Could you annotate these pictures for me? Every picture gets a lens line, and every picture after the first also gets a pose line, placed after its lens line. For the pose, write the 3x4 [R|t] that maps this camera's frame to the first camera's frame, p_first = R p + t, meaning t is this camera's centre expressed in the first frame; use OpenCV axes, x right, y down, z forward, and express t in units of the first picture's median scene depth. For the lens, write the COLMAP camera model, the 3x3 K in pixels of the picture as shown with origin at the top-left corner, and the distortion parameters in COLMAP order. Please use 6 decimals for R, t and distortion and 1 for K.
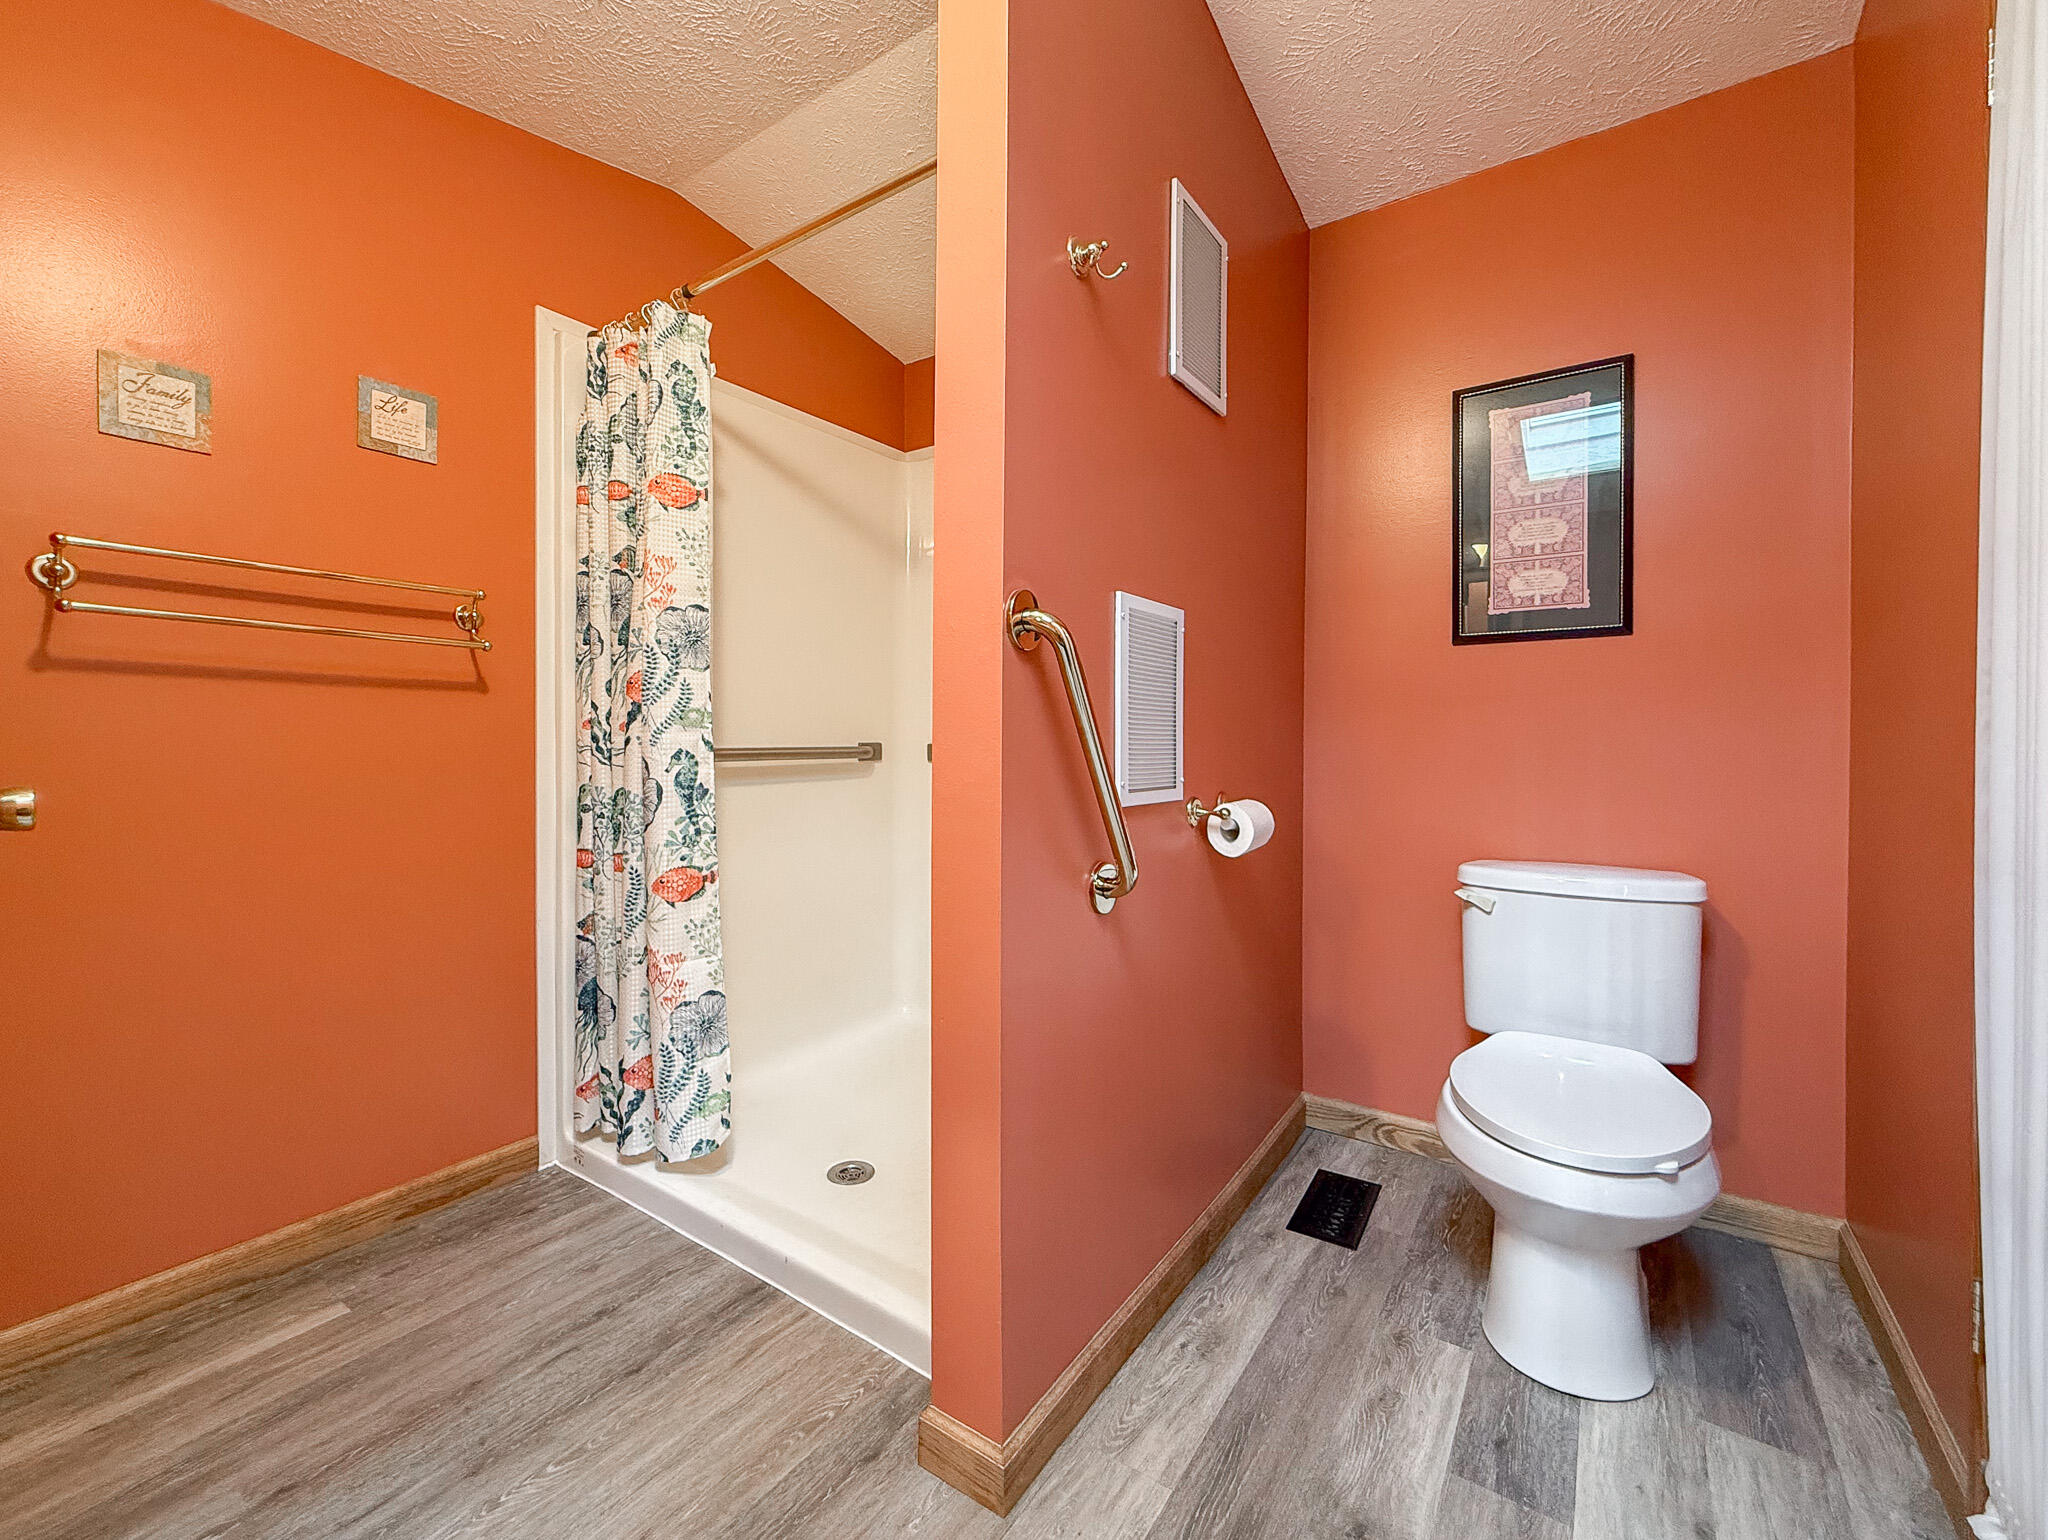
lens RADIAL K [[827.2, 0, 1016.8], [0, 827.2, 733.9], [0, 0, 1]] dist [0.000677, -0.000070]
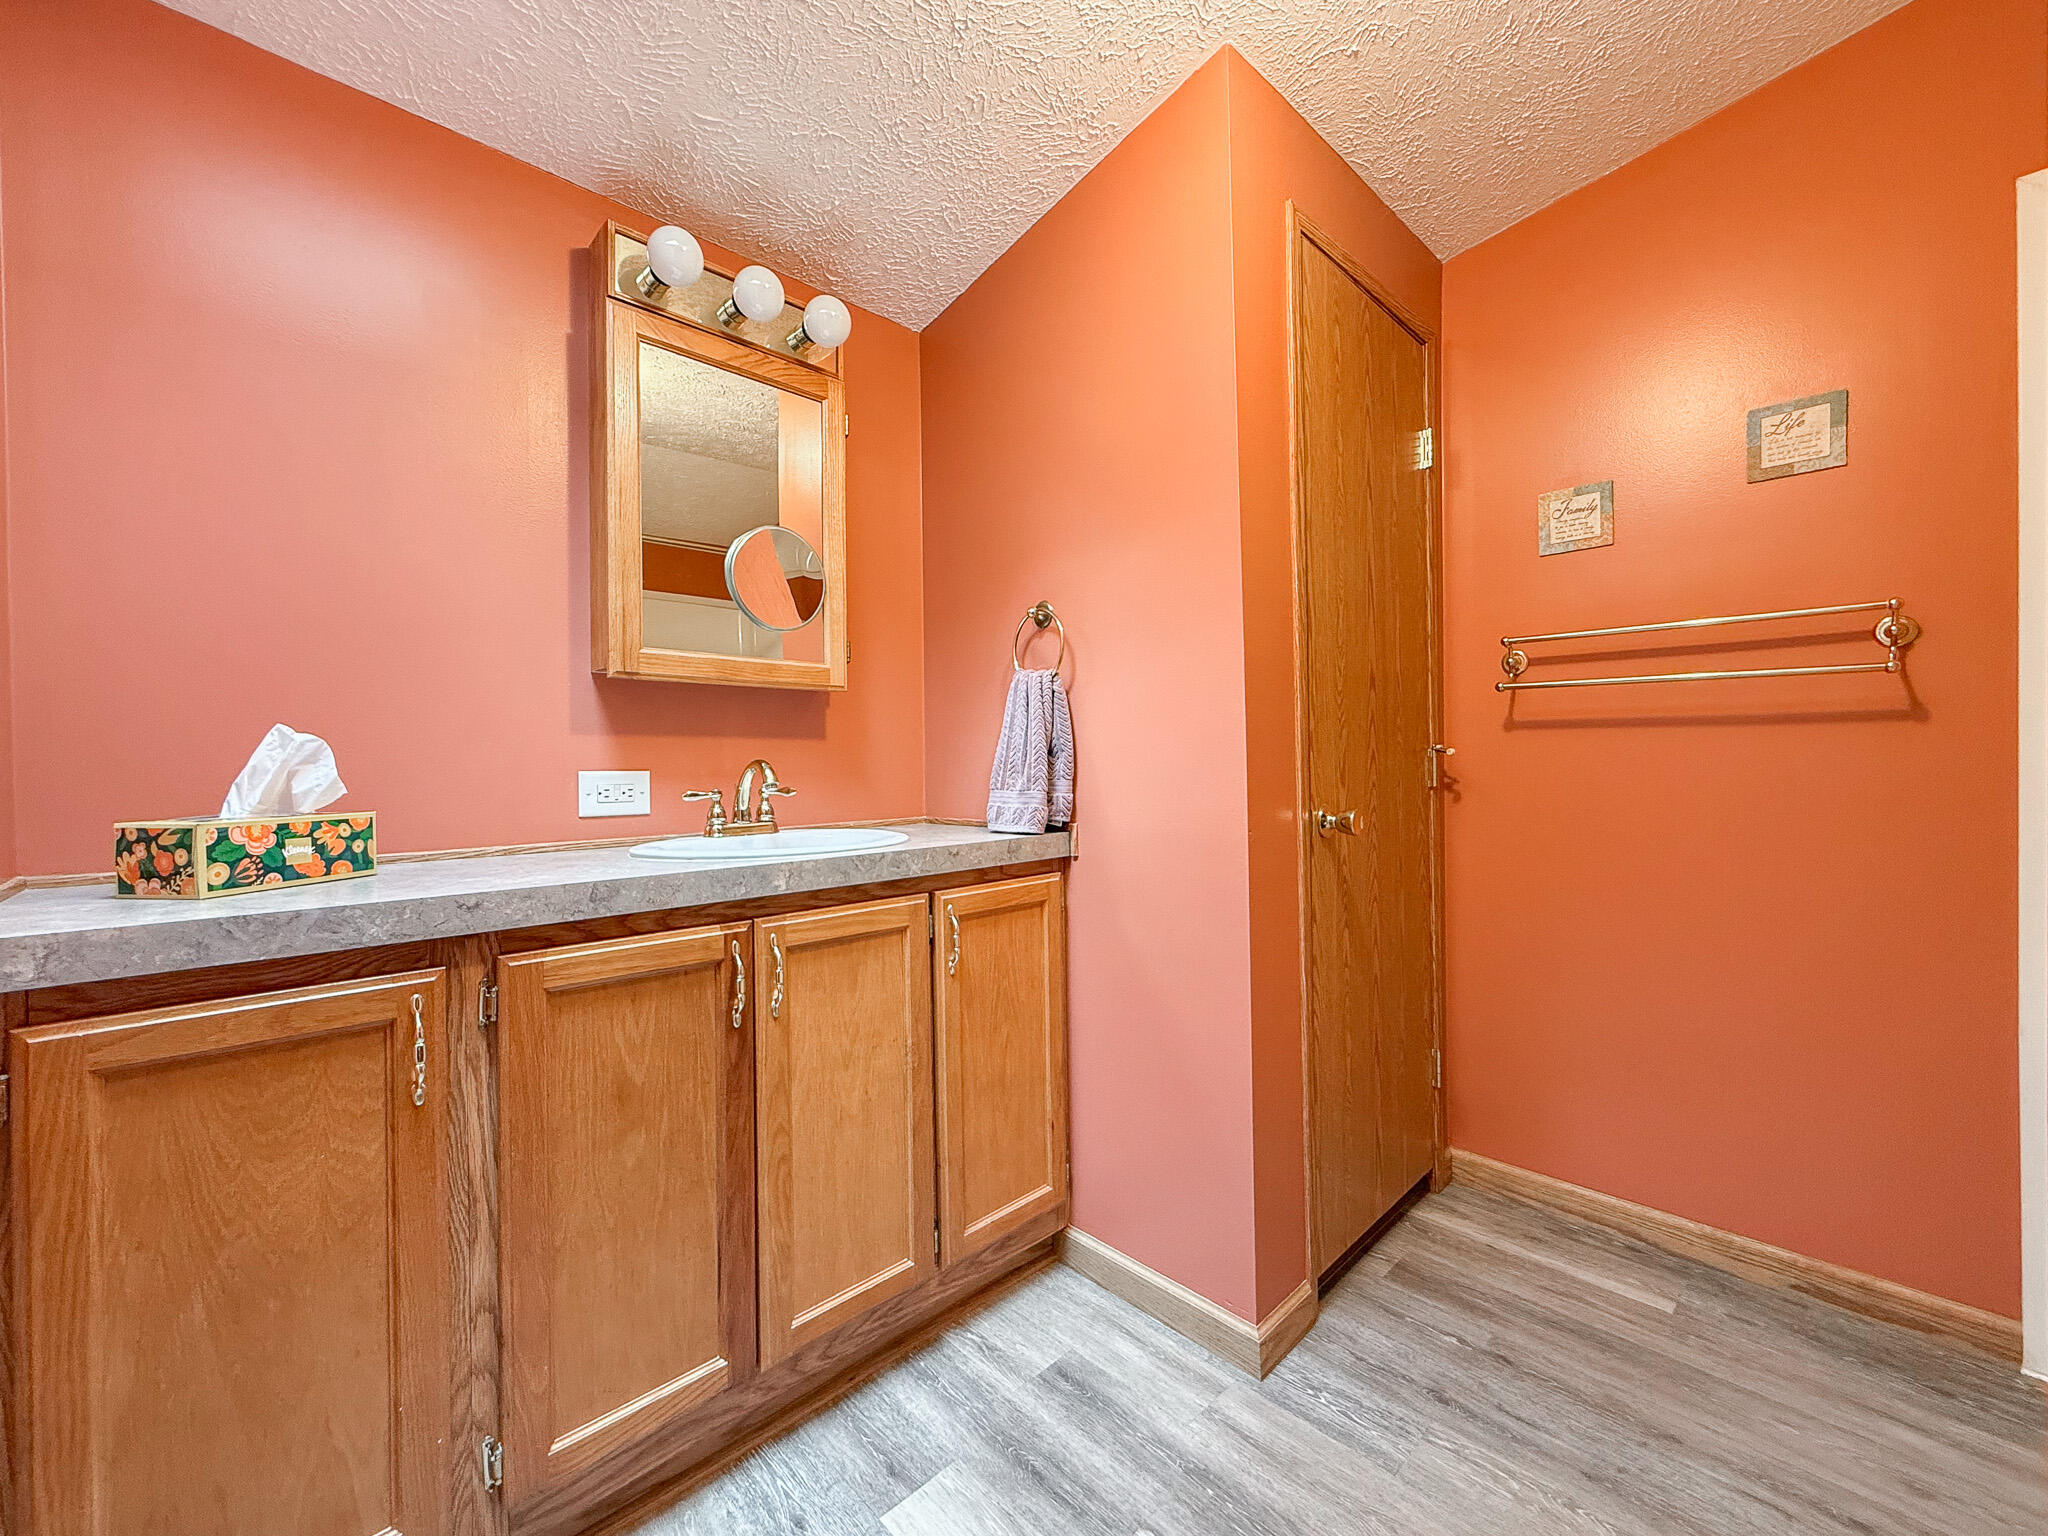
lens RADIAL K [[829.4, 0, 1024.9], [0, 829.4, 763.1], [0, 0, 1]] dist [0.000608, -0.000060]
pose [[-0.174898, 0.001509, -0.984585, 0.407287], [0.014078, 0.999900, -0.000968, -0.027167], [0.984486, -0.014030, -0.174902, 0.378923]]
